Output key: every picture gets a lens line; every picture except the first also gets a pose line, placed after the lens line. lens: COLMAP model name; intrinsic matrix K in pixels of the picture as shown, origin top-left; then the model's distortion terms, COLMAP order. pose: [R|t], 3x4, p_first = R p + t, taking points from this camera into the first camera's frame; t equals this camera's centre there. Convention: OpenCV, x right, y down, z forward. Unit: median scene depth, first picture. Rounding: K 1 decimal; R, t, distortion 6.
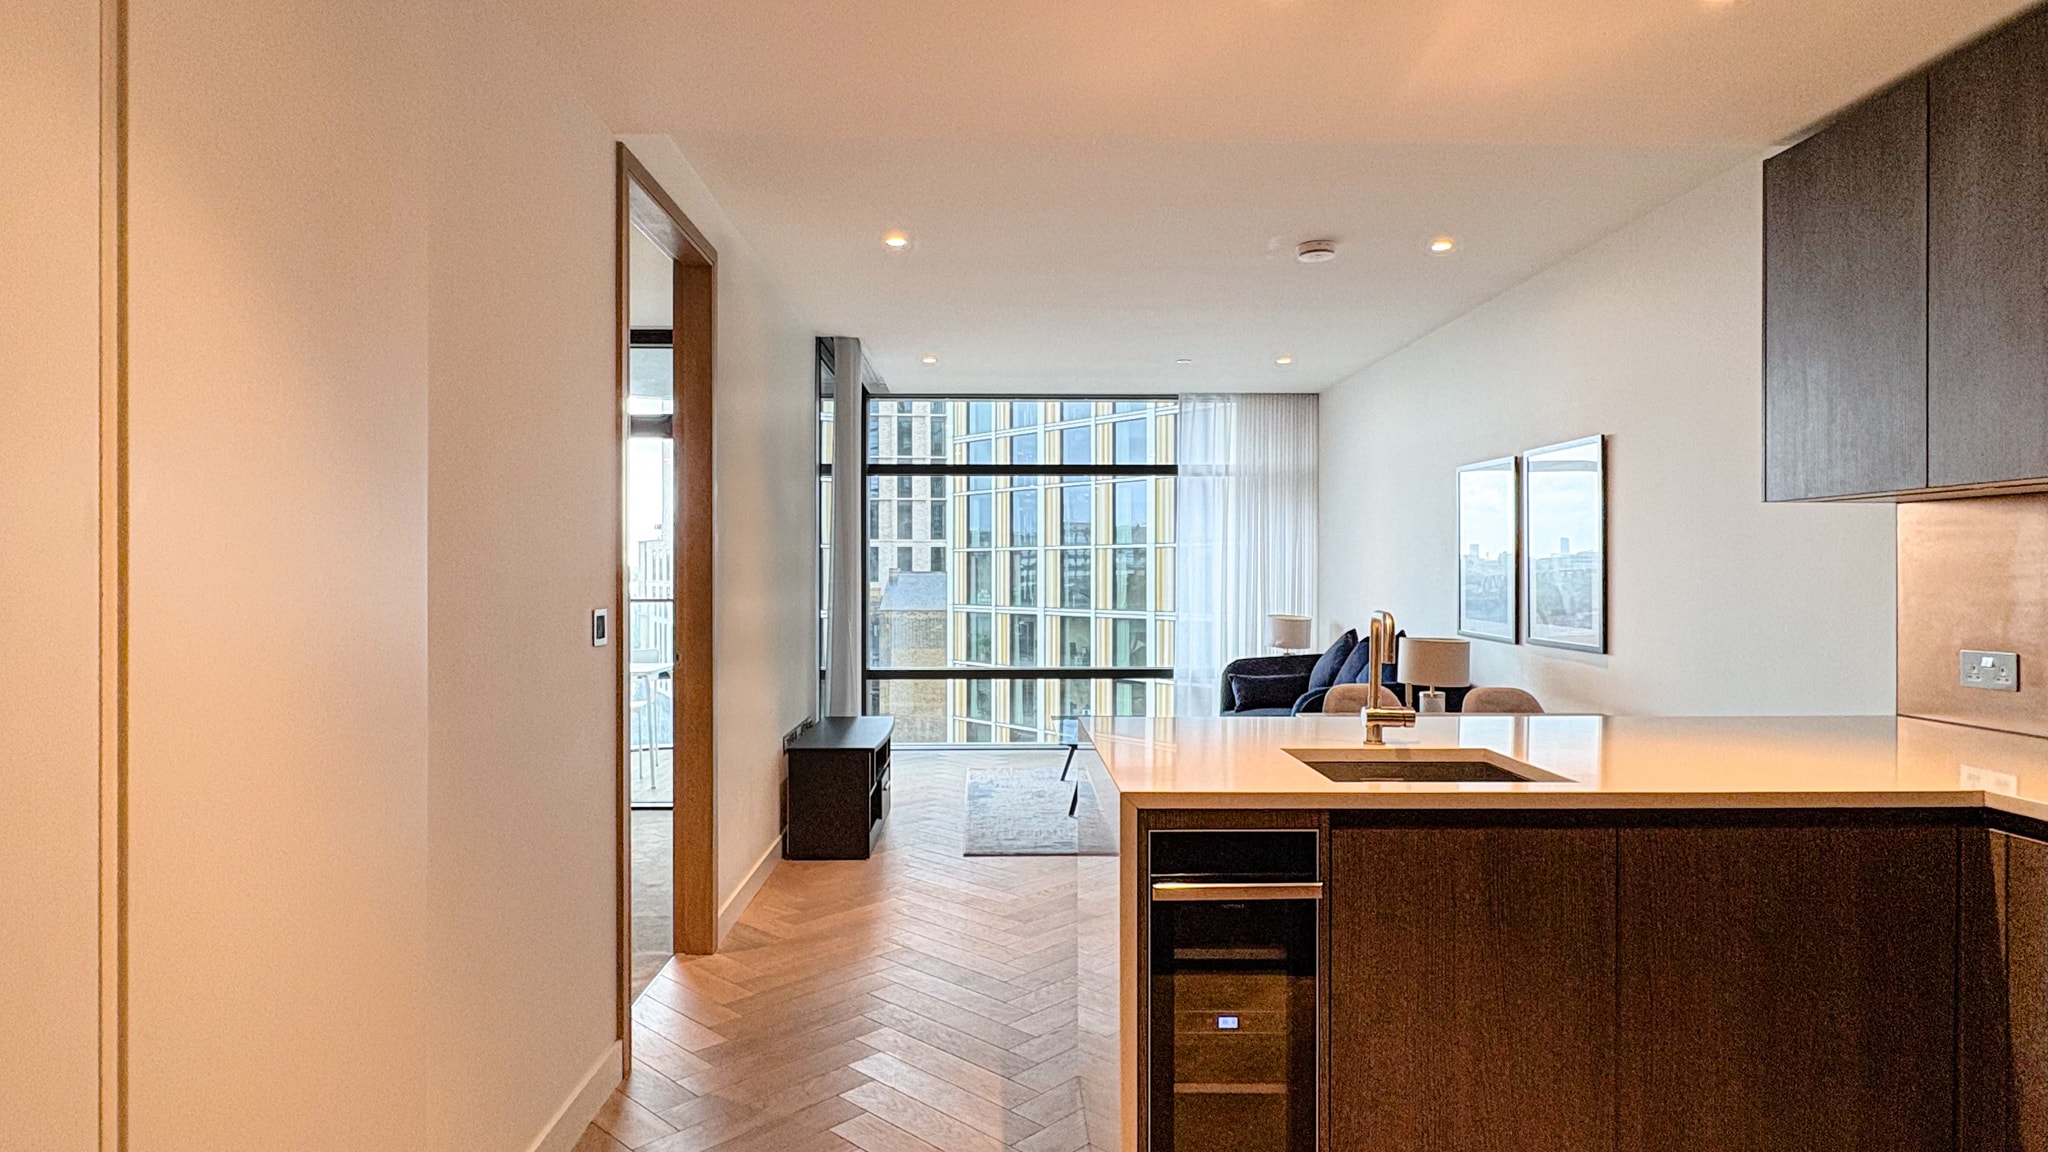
lens RADIAL K [[1171.3, 0, 1031.7], [0, 1171.3, 574.9], [0, 0, 1]] dist [0.003852, 0.002022]
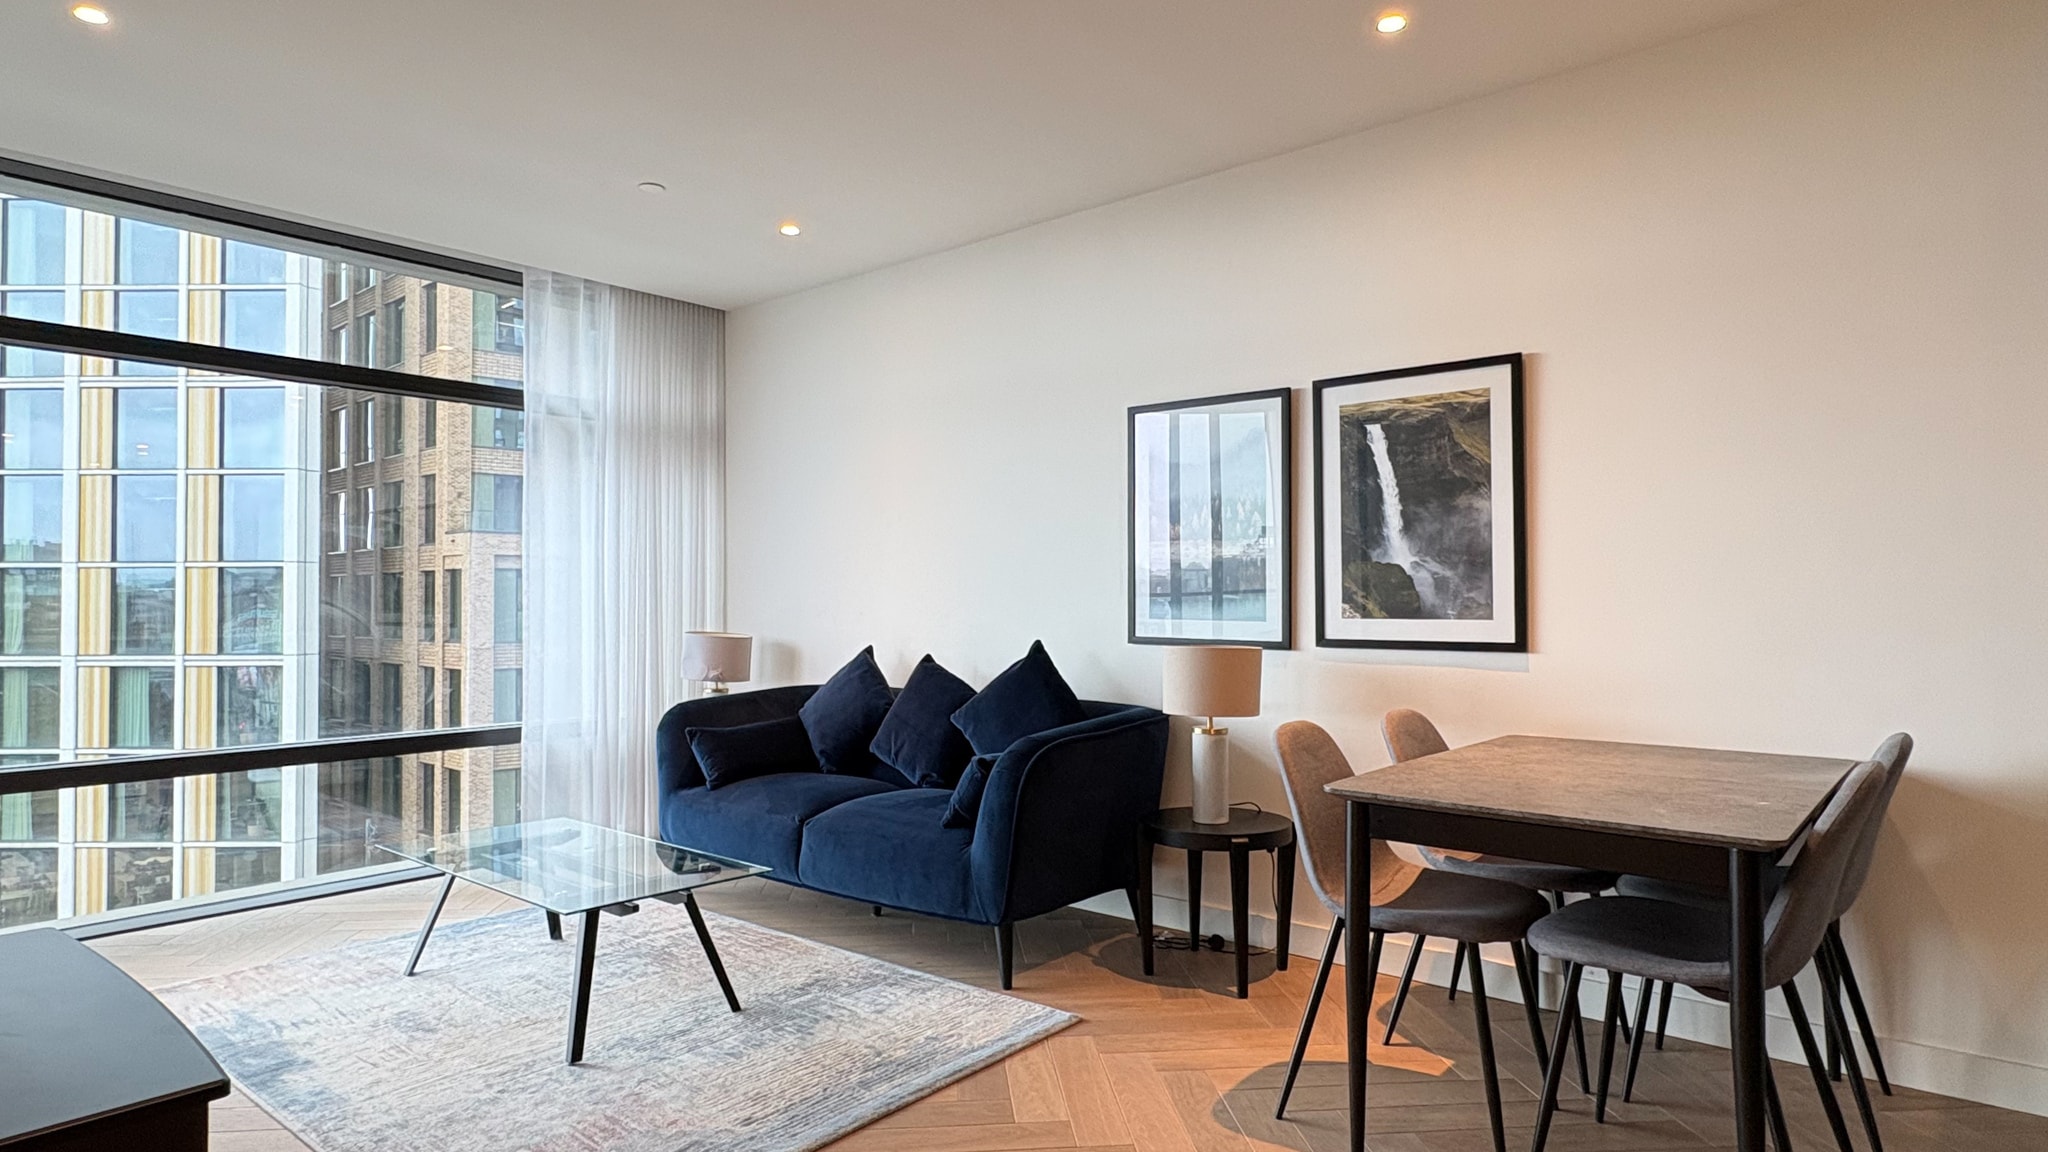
lens RADIAL K [[1171.3, 0, 1009.6], [0, 1171.3, 598.0], [0, 0, 1]] dist [0.003852, 0.002022]
pose [[0.686635, -0.000275, 0.727002, -0.148687], [0.006804, 0.999959, -0.006049, 0.019606], [-0.726970, 0.009100, 0.686609, 0.408604]]
